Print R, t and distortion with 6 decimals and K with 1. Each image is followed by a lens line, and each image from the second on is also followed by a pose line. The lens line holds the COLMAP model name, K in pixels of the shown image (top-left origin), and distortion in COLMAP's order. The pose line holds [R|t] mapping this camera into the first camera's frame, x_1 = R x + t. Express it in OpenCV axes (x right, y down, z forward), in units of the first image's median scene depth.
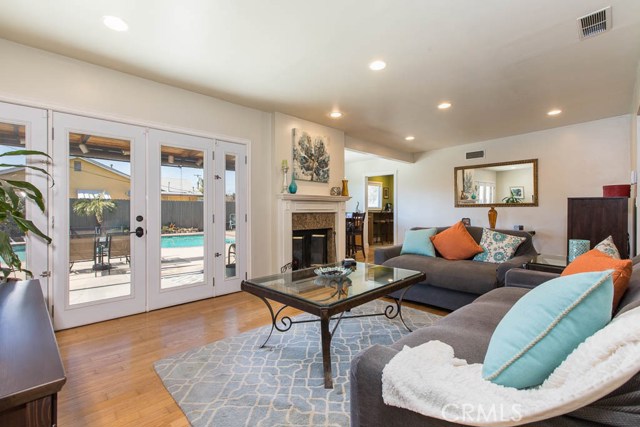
lens RADIAL K [[292.8, 0, 314.3], [0, 292.8, 209.5], [0, 0, 1]] dist [0.004945, 0.001573]
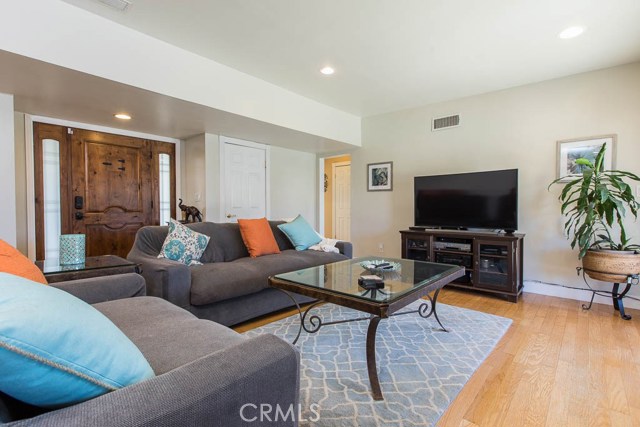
lens RADIAL K [[292.8, 0, 322.7], [0, 292.8, 213.8], [0, 0, 1]] dist [0.004945, 0.001573]
pose [[-0.997341, 0.003094, -0.072811, 0.144737], [0.001717, 0.999818, 0.018979, 0.016031], [0.072856, 0.018804, -0.997165, 0.885690]]
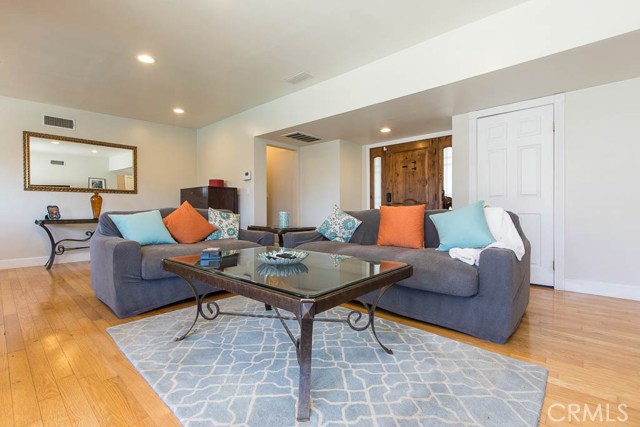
lens RADIAL K [[292.8, 0, 320.4], [0, 292.8, 215.5], [0, 0, 1]] dist [0.004945, 0.001573]
pose [[-0.083962, -0.016586, 0.996331, -0.307576], [-0.000261, 0.999862, 0.016623, 0.047341], [-0.996469, 0.001135, -0.083954, 0.451962]]
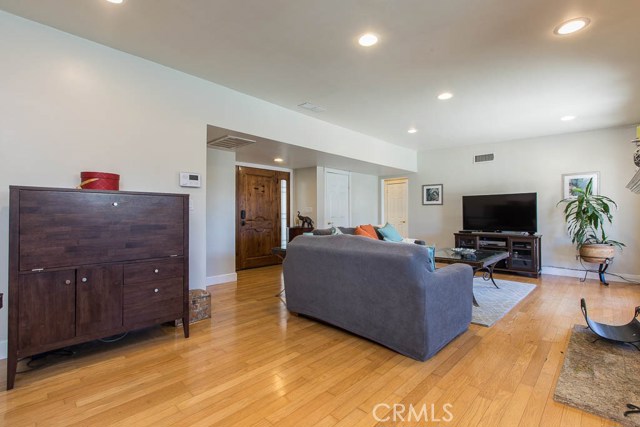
lens RADIAL K [[292.8, 0, 322.2], [0, 292.8, 213.9], [0, 0, 1]] dist [0.004945, 0.001573]
pose [[-0.999012, 0.002973, -0.044333, 0.437133], [0.003196, 0.999983, -0.004945, 0.005806], [0.044317, -0.005082, -0.999005, 1.230803]]
